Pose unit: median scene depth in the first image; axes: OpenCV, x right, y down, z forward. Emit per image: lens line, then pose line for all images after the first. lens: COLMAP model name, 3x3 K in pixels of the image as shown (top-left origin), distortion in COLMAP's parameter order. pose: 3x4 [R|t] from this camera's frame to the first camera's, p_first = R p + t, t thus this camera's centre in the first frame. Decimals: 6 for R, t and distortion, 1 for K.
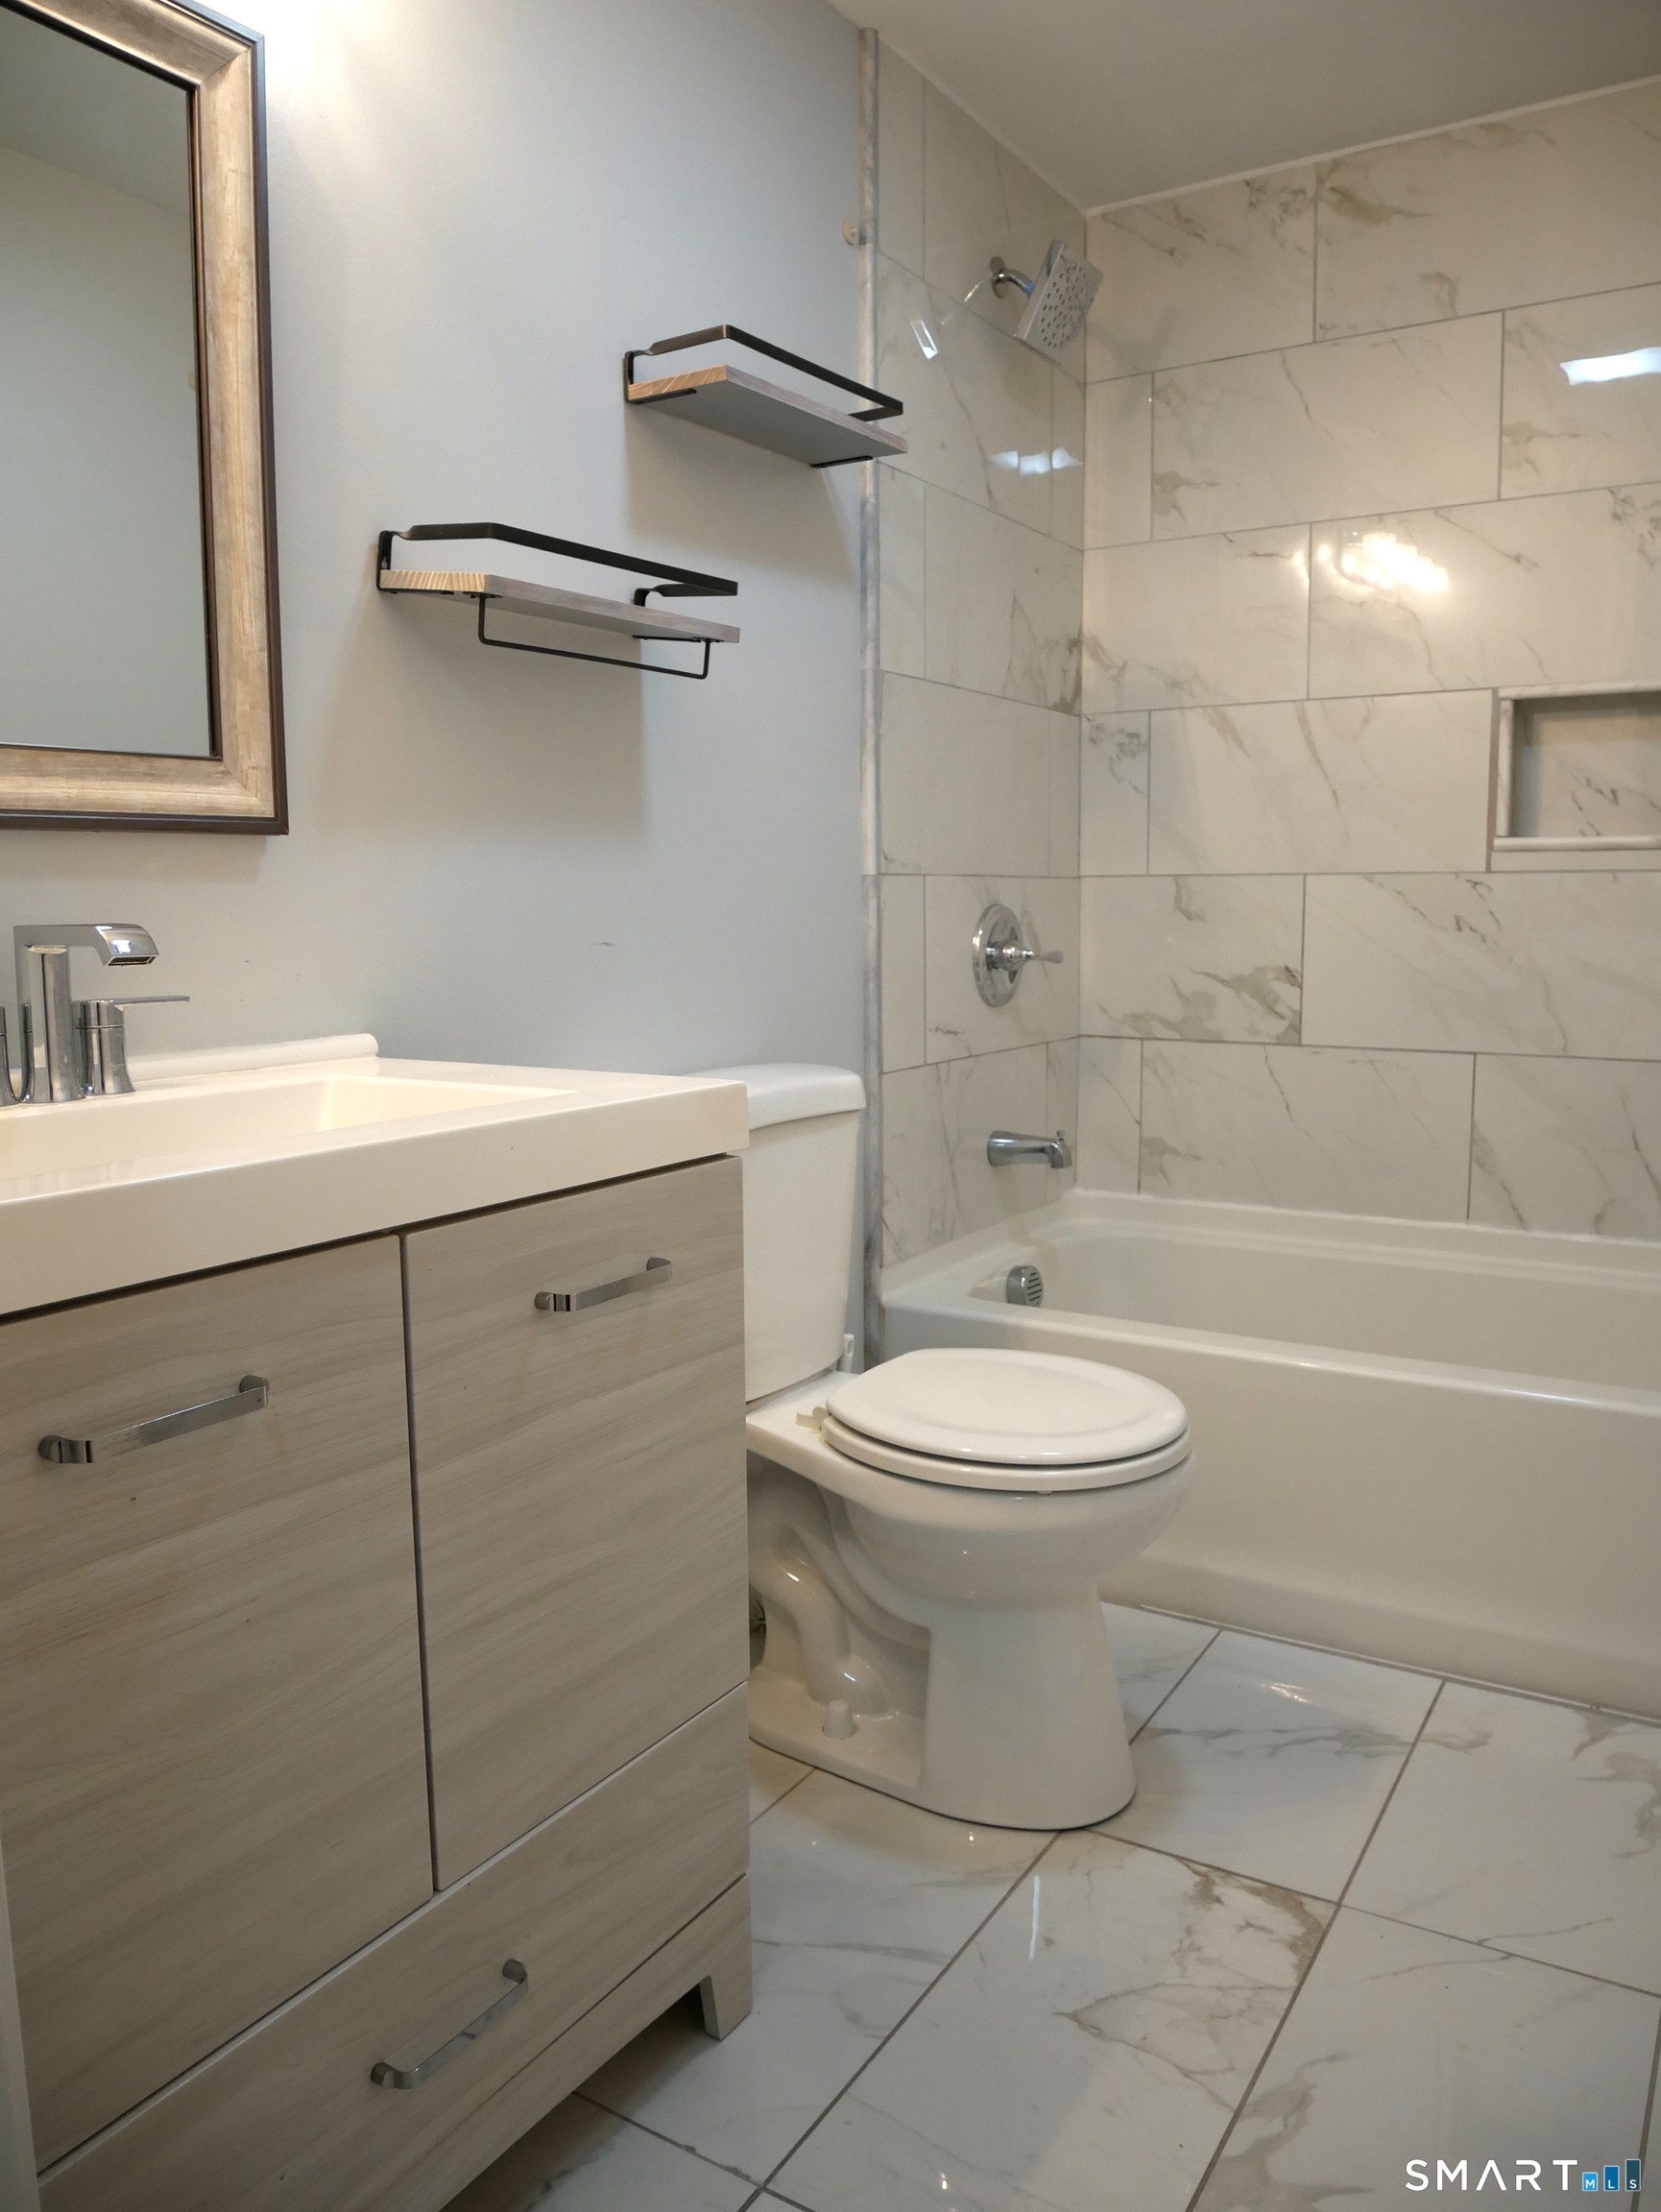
lens RADIAL K [[1584.5, 0, 831.4], [0, 1584.5, 1103.3], [0, 0, 1]] dist [-0.063523, 0.009177]
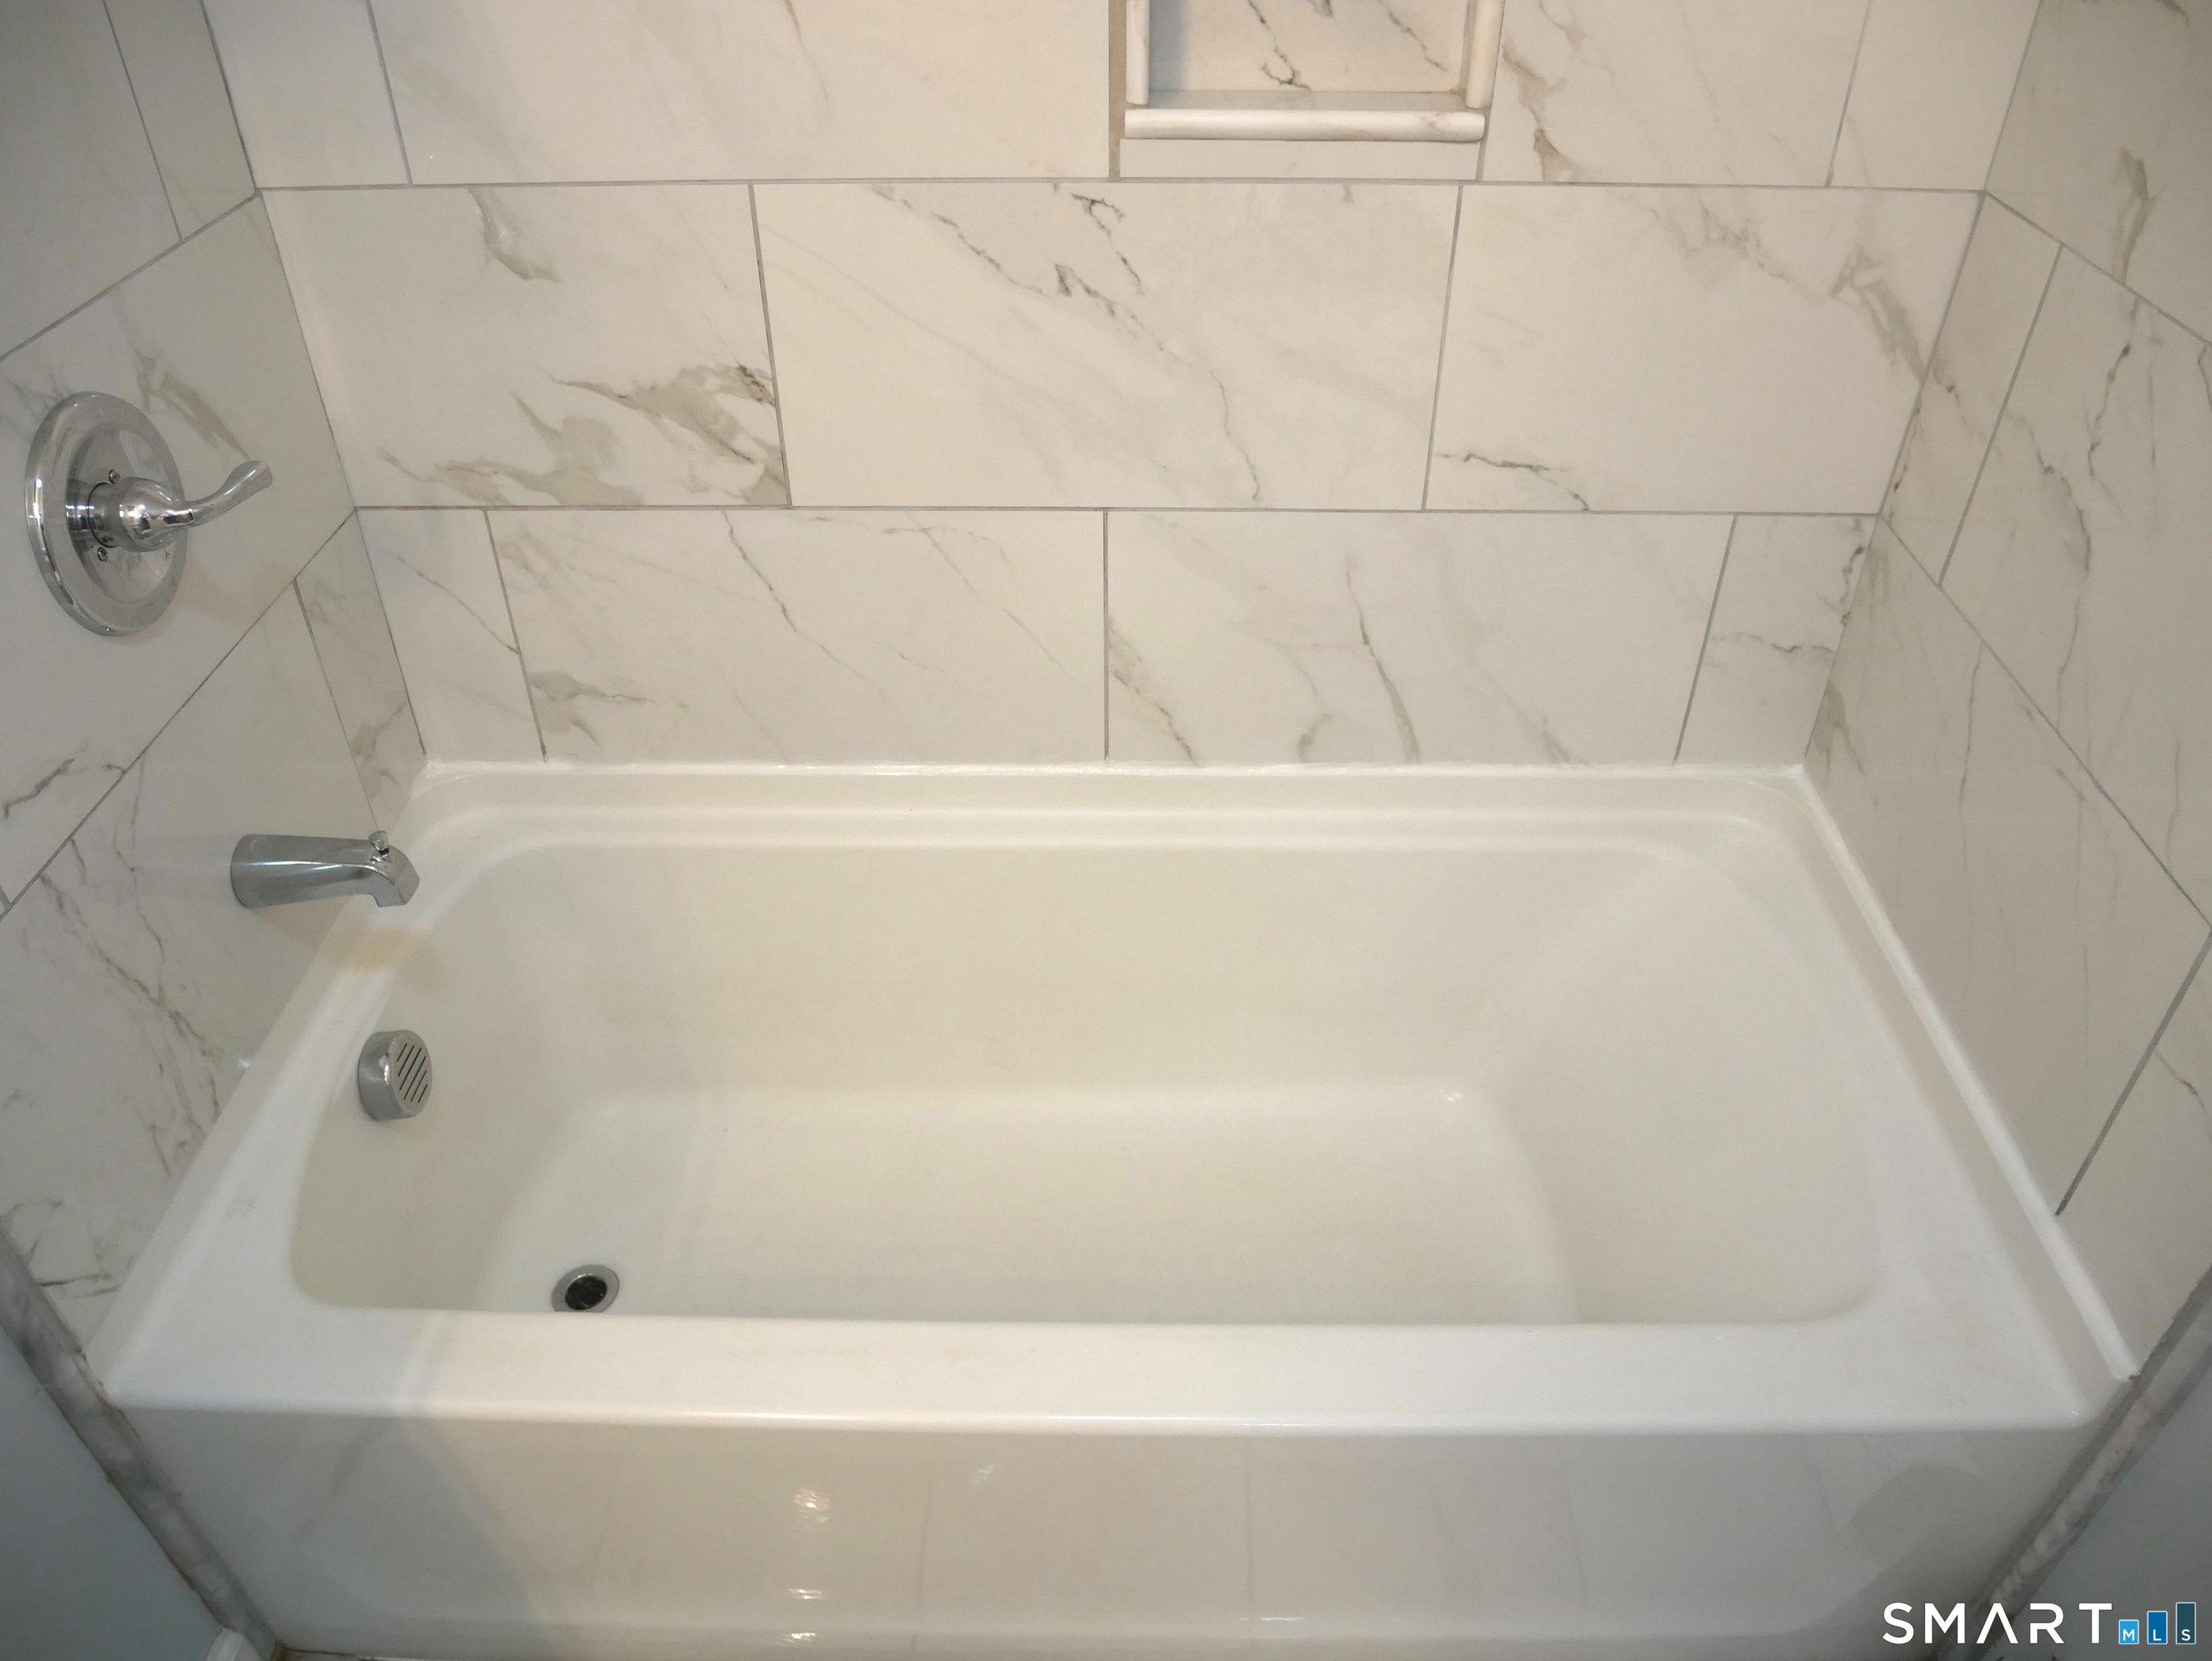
lens RADIAL K [[1584.4, 0, 1106.3], [0, 1584.4, 832.3], [0, 0, 1]] dist [-0.063523, 0.009177]
pose [[0.846114, -0.313559, 0.431013, 0.122796], [0.067561, 0.865222, 0.496816, -0.200410], [-0.528703, -0.391243, 0.753261, 0.496487]]
